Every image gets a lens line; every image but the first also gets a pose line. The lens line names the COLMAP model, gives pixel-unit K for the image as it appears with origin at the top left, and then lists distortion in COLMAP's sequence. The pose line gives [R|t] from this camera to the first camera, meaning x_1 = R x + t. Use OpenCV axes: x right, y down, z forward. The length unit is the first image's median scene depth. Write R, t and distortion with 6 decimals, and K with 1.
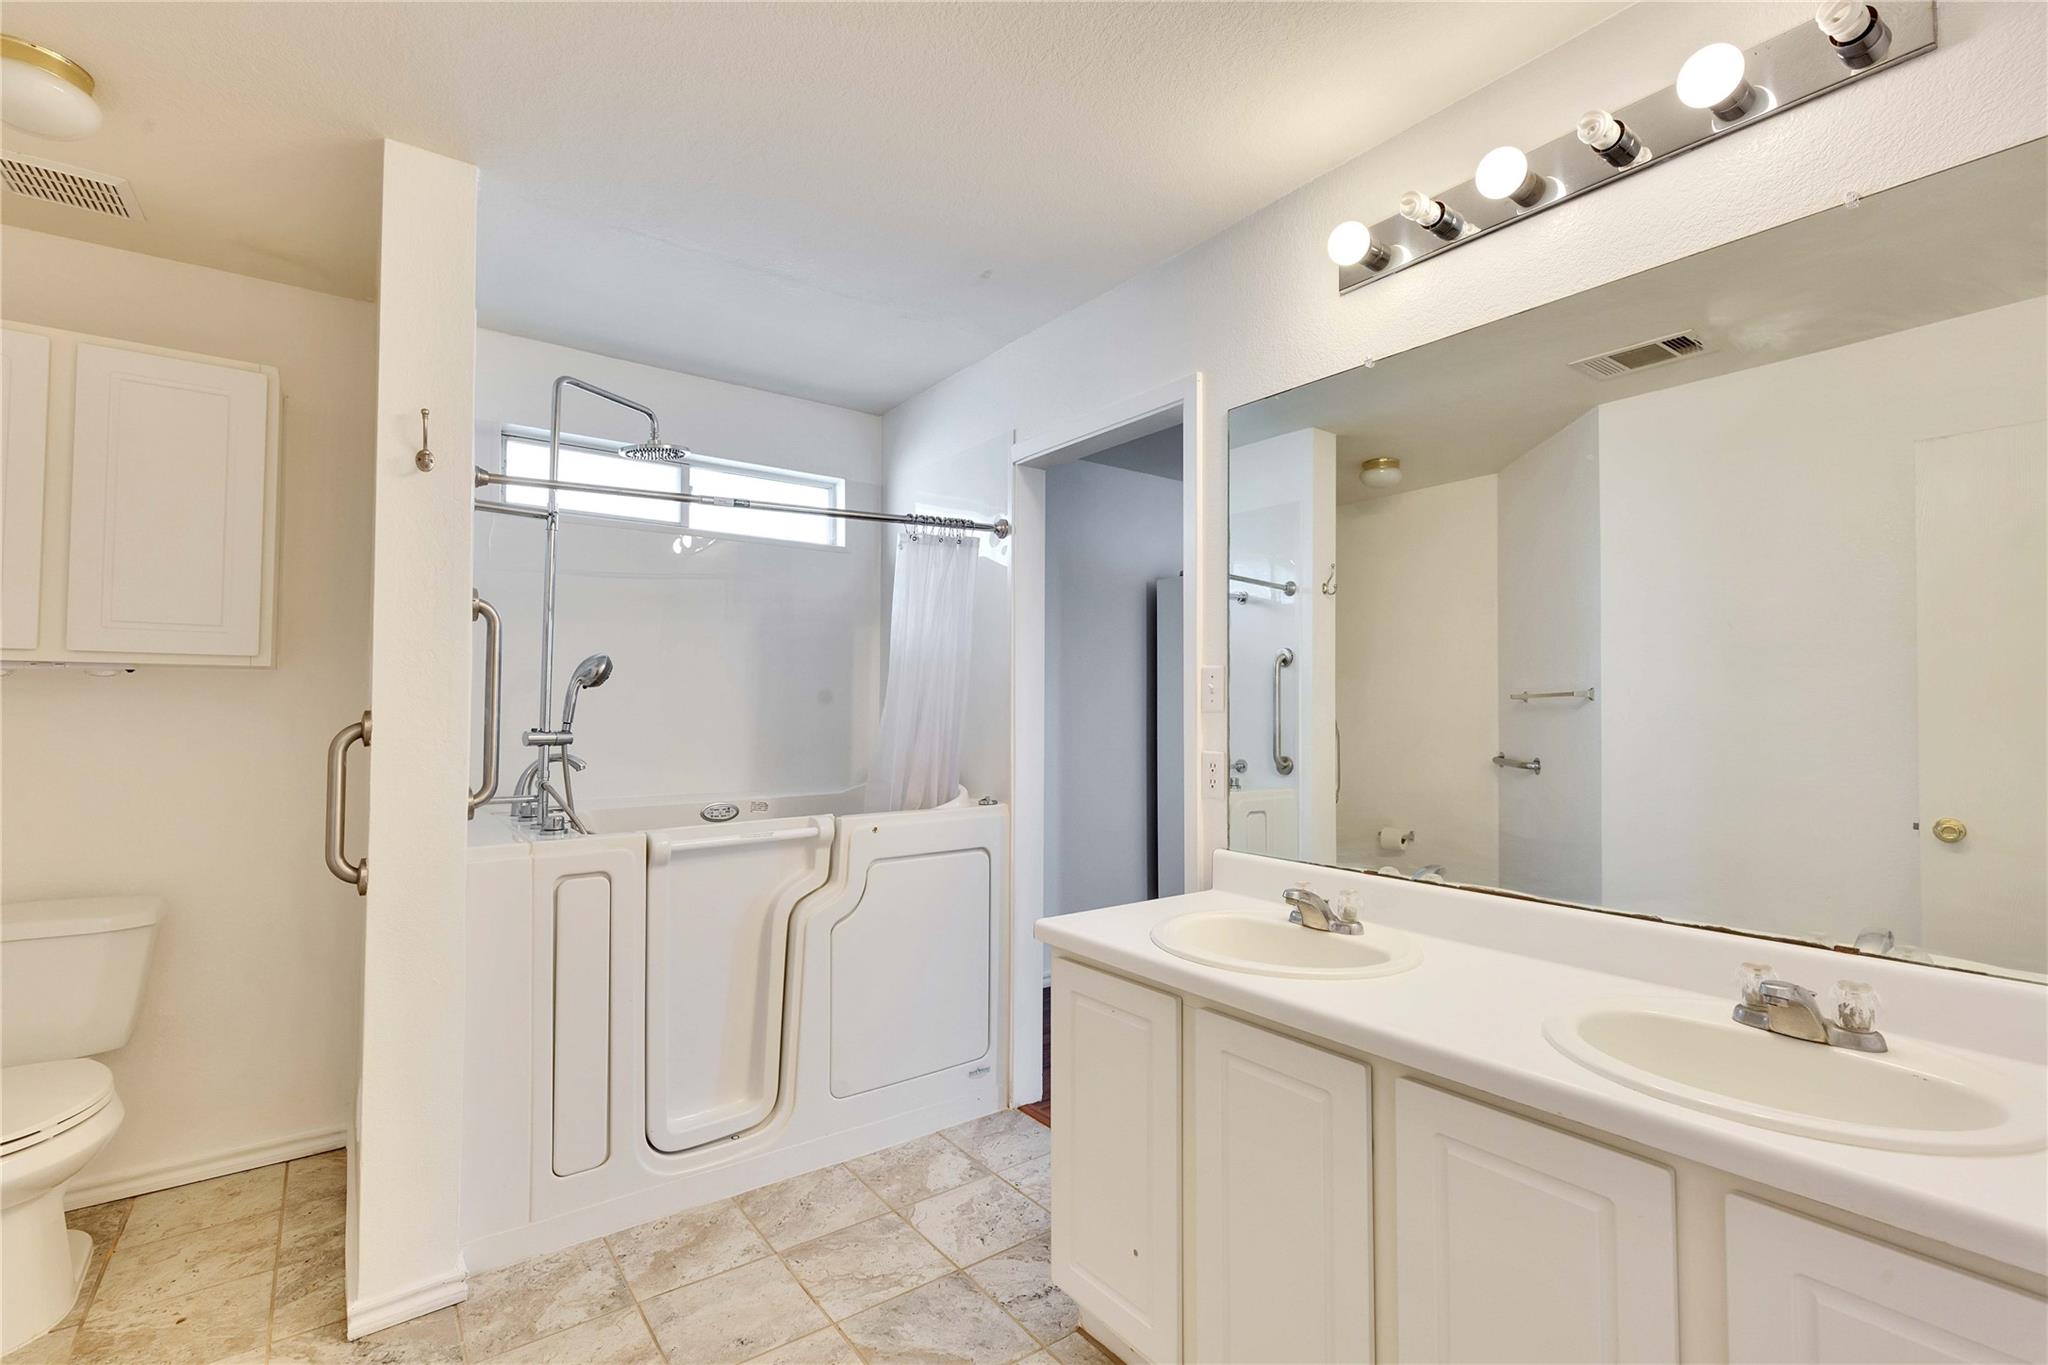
lens RADIAL K [[919.7, 0, 1024.0], [0, 919.7, 682.5], [0, 0, 1]] dist [0.002527, 0.001359]
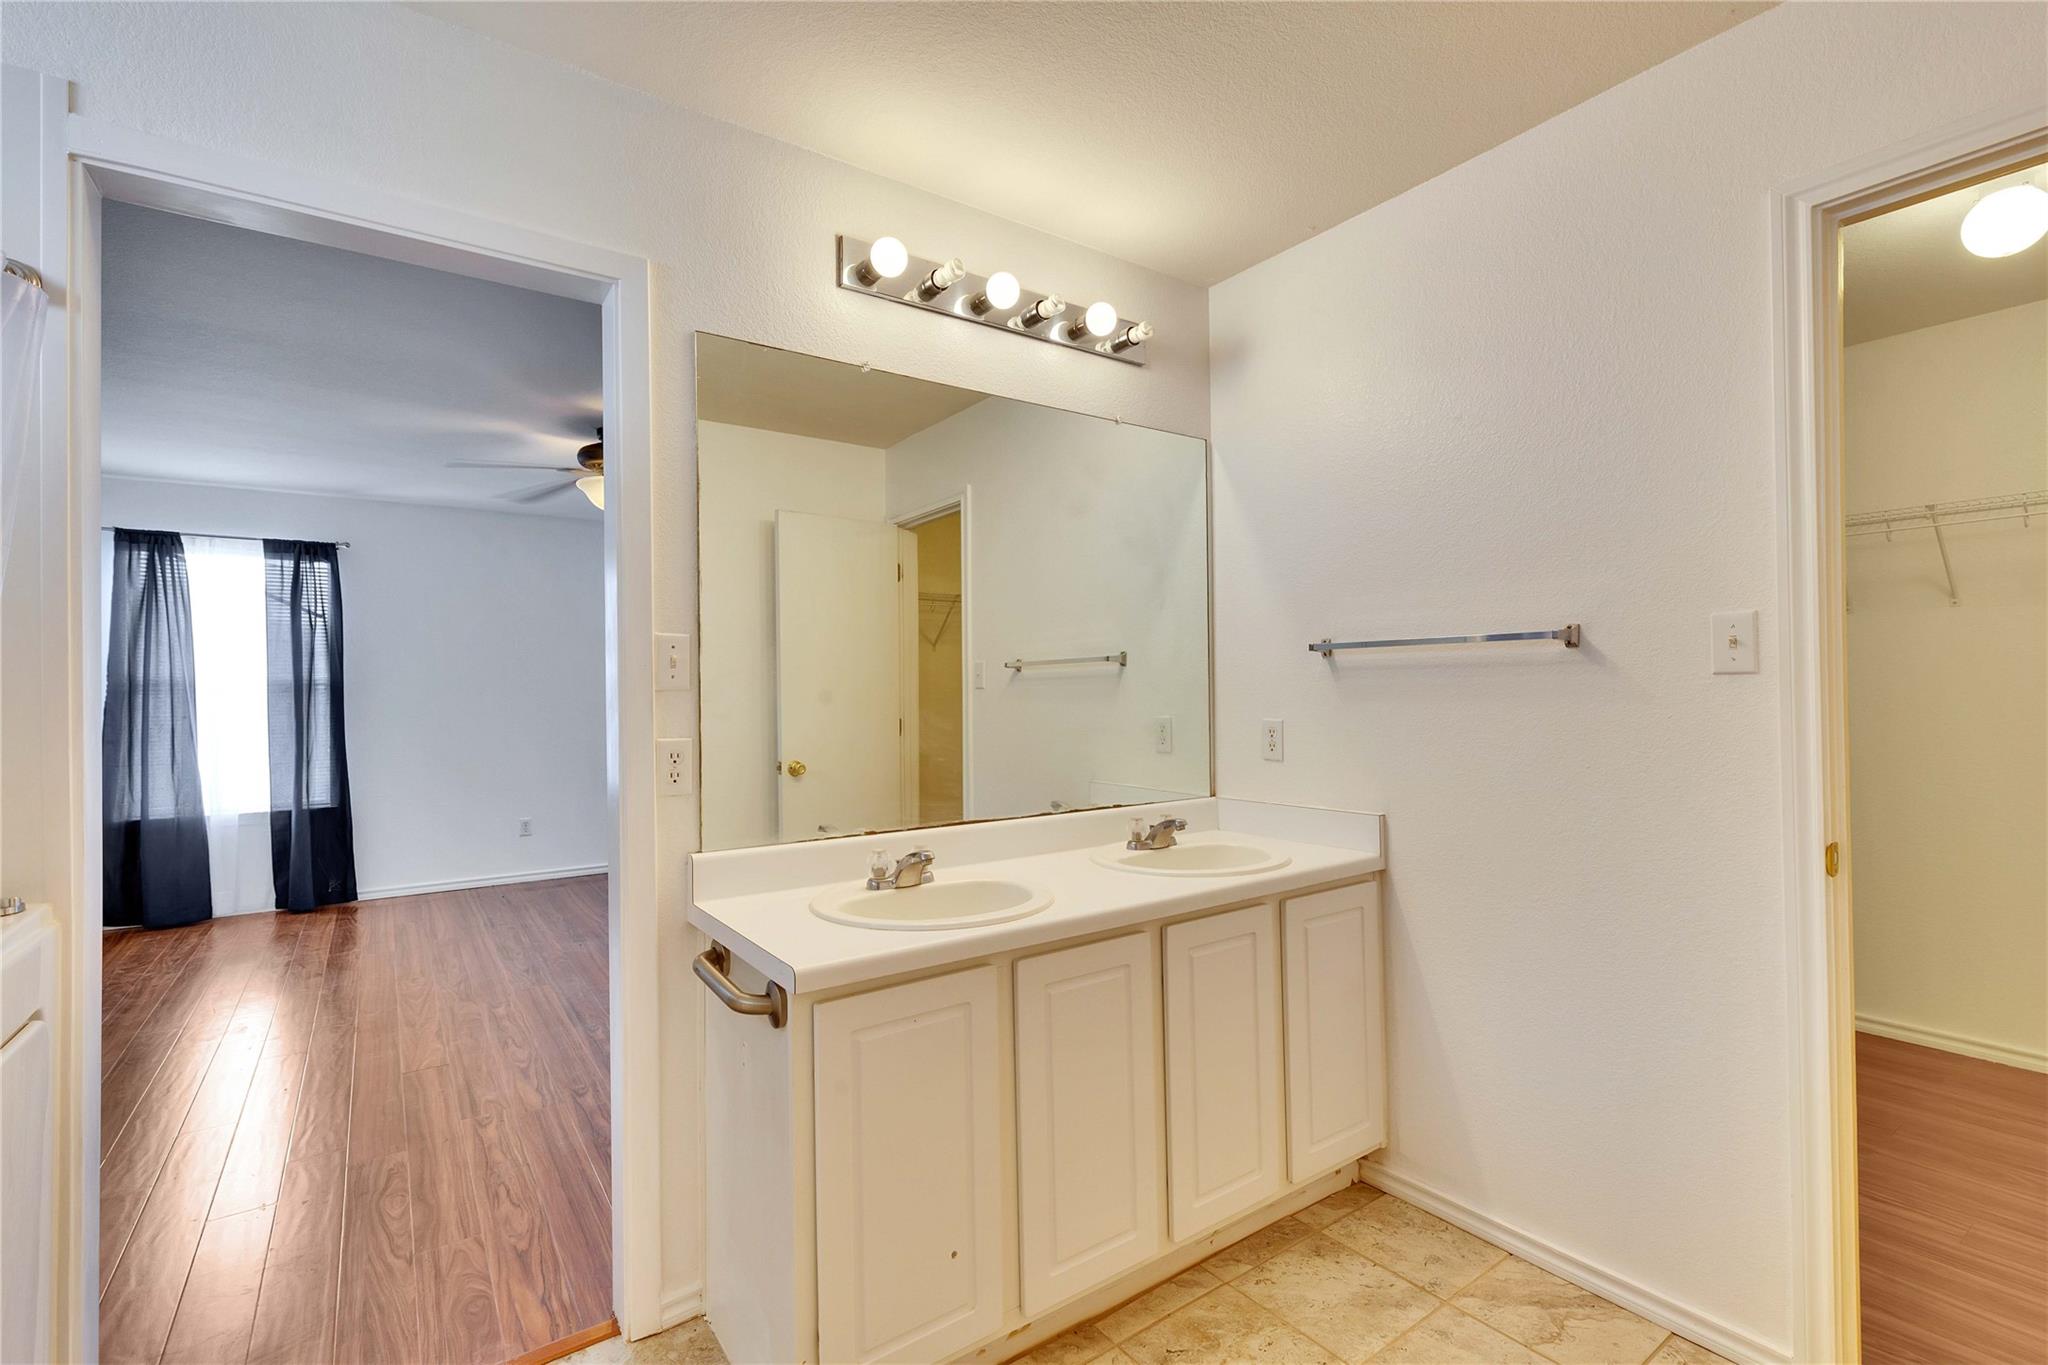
lens RADIAL K [[919.7, 0, 1024.0], [0, 919.7, 682.5], [0, 0, 1]] dist [0.002527, 0.001359]
pose [[0.013538, -0.016347, 0.999775, -0.634182], [-0.026400, 0.999512, 0.016700, 0.003049], [-0.999560, -0.026620, 0.013100, 0.698543]]
